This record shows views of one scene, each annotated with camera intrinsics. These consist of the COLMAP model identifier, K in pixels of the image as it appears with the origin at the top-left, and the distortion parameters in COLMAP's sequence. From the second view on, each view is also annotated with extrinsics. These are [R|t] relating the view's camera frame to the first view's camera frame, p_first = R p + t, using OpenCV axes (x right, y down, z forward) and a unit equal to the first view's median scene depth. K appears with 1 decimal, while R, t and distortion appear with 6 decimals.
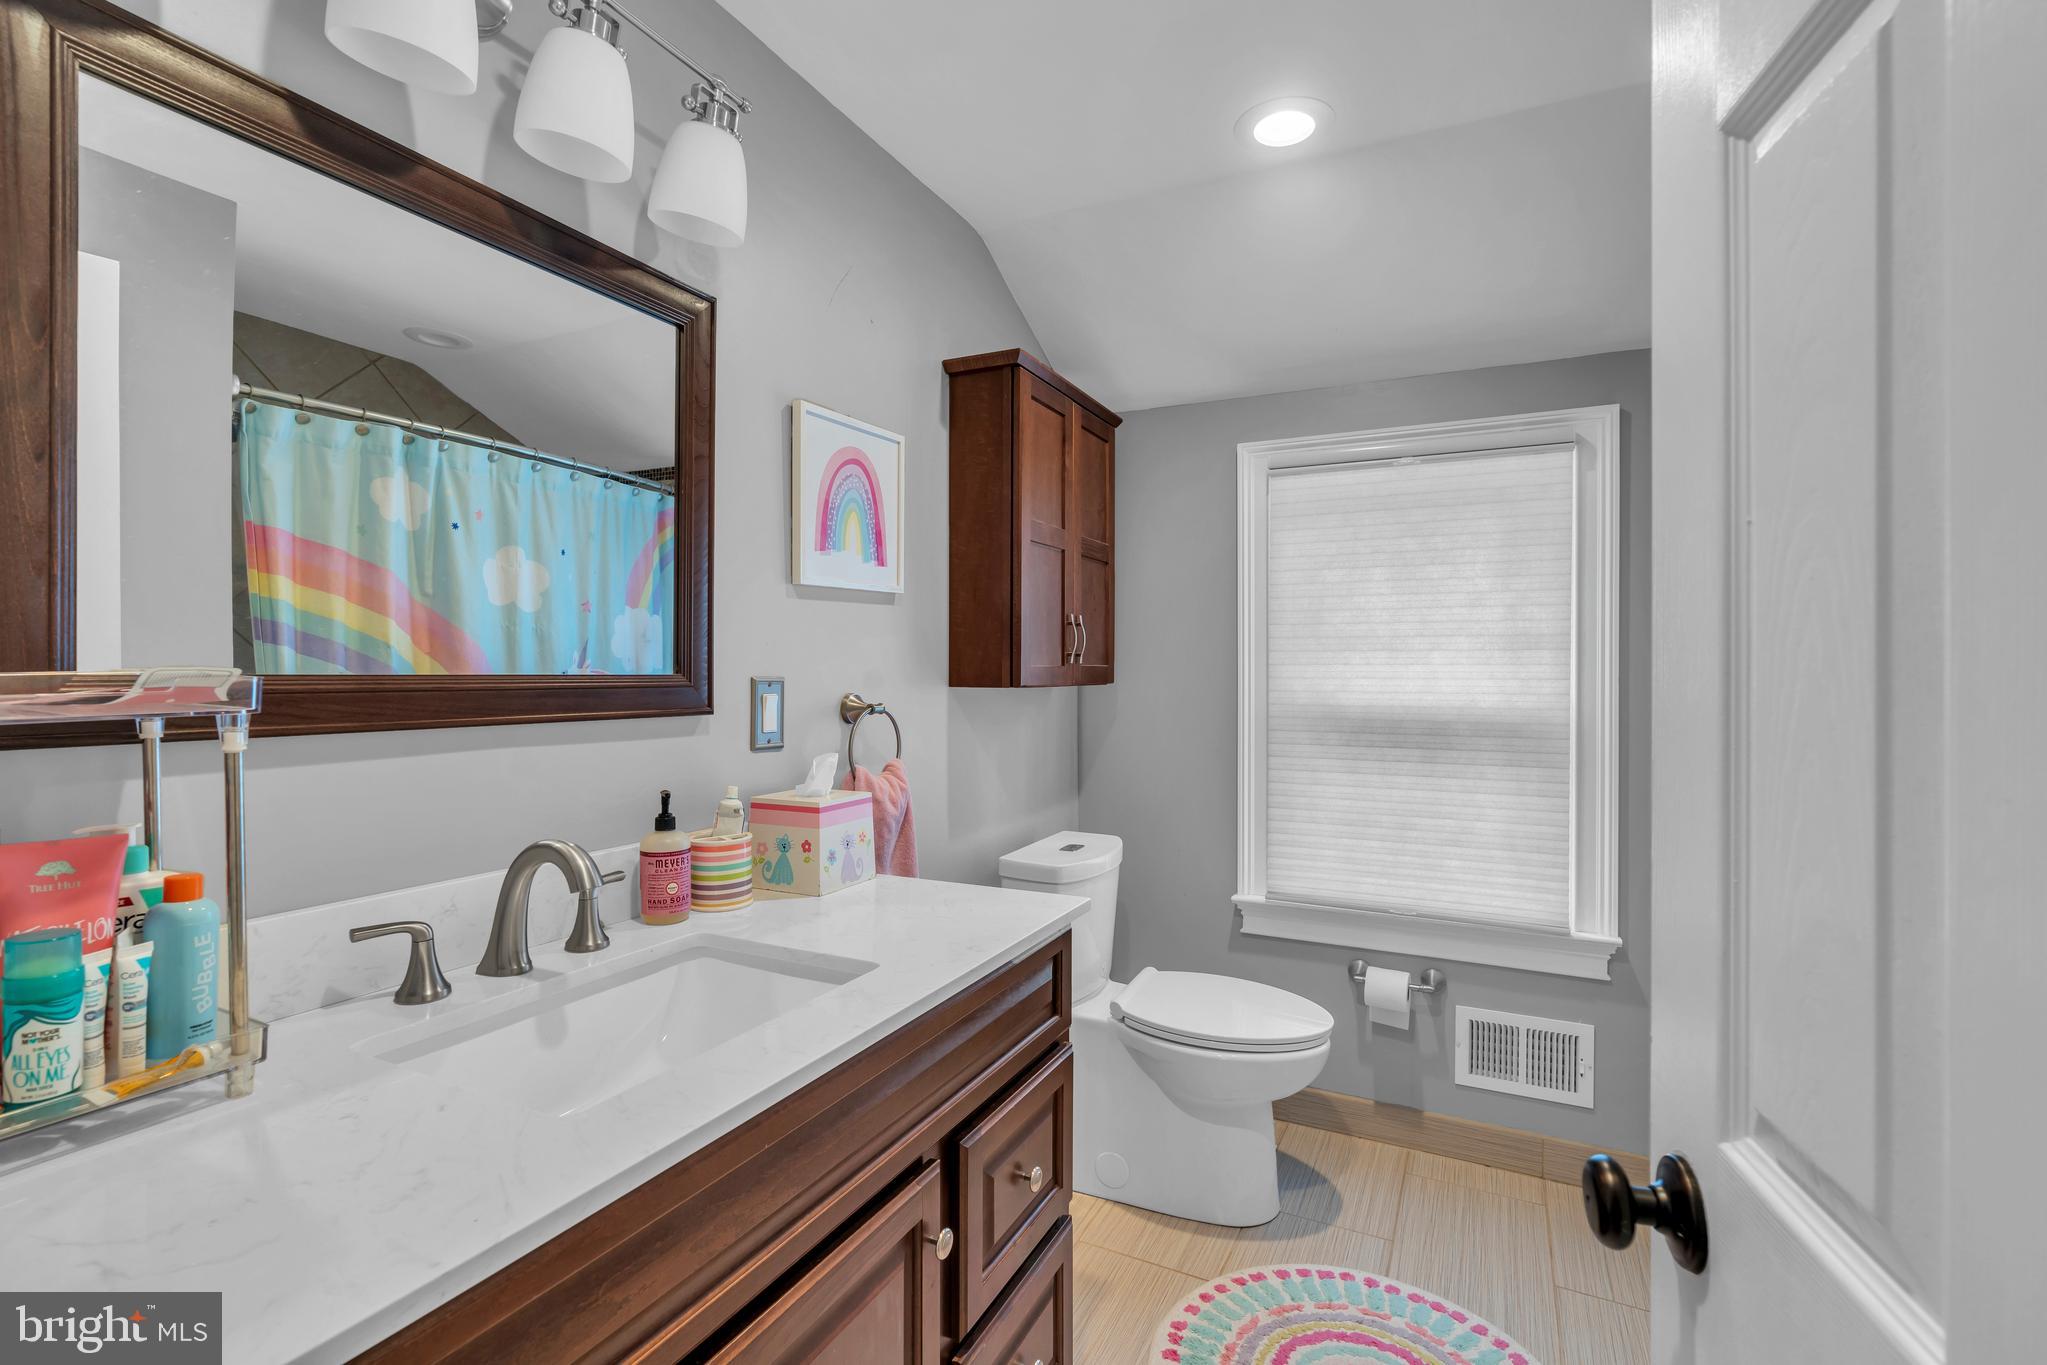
lens RADIAL K [[937.6, 0, 1032.4], [0, 937.6, 673.1], [0, 0, 1]] dist [-0.000698, 0.000229]
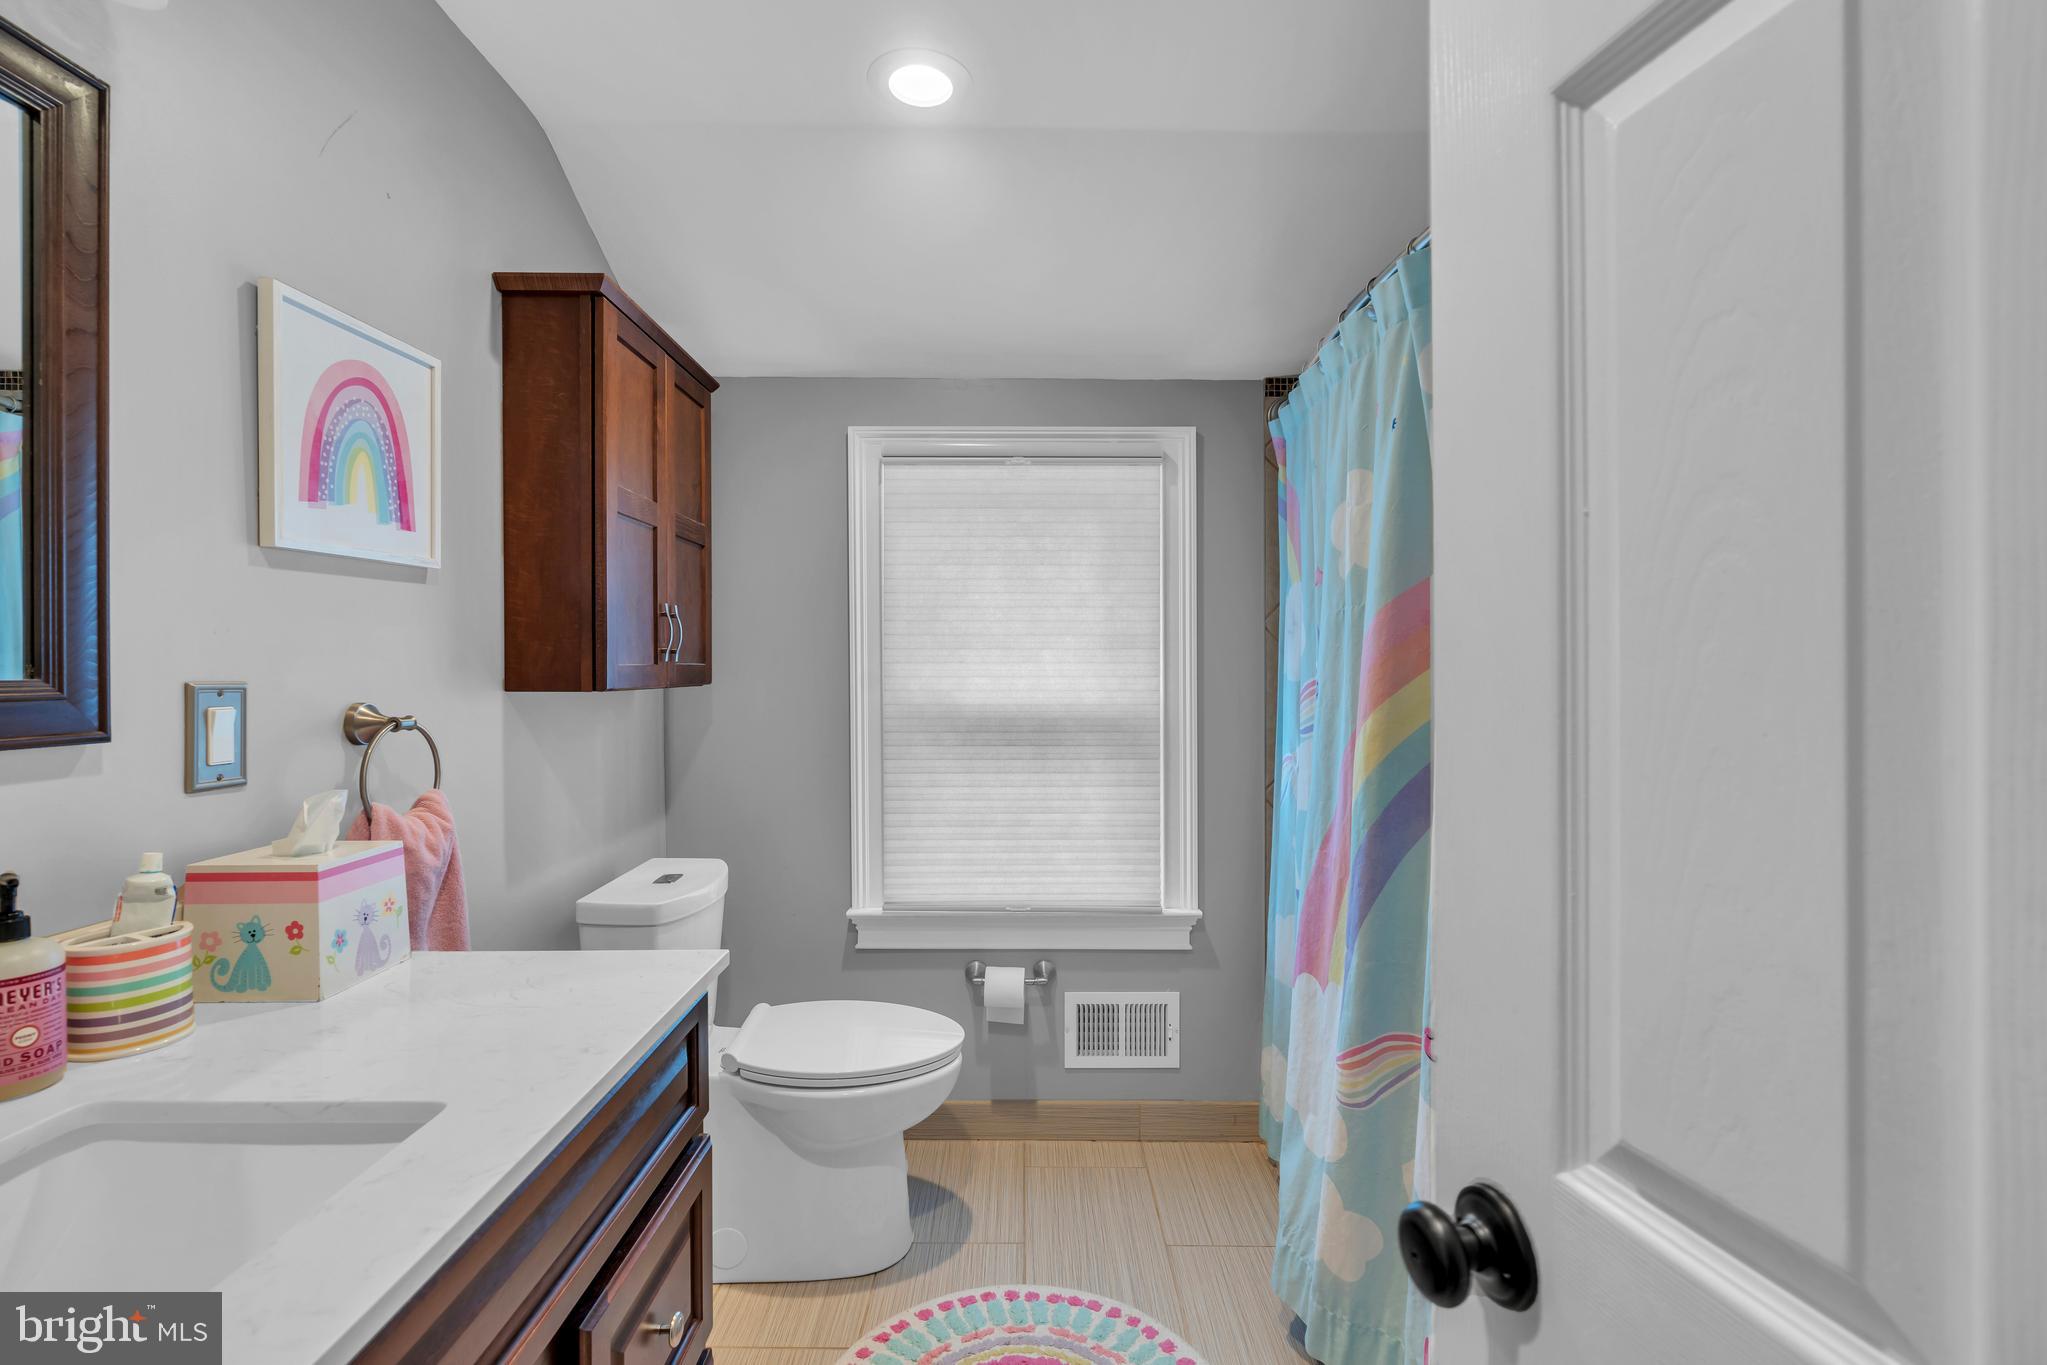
lens RADIAL K [[927.4, 0, 1023.4], [0, 927.4, 676.6], [0, 0, 1]] dist [-0.010021, 0.004254]
pose [[0.896079, -0.006608, 0.443845, -0.044765], [0.003847, 0.999967, 0.007120, -0.001650], [-0.443877, -0.004673, 0.896075, 0.117845]]
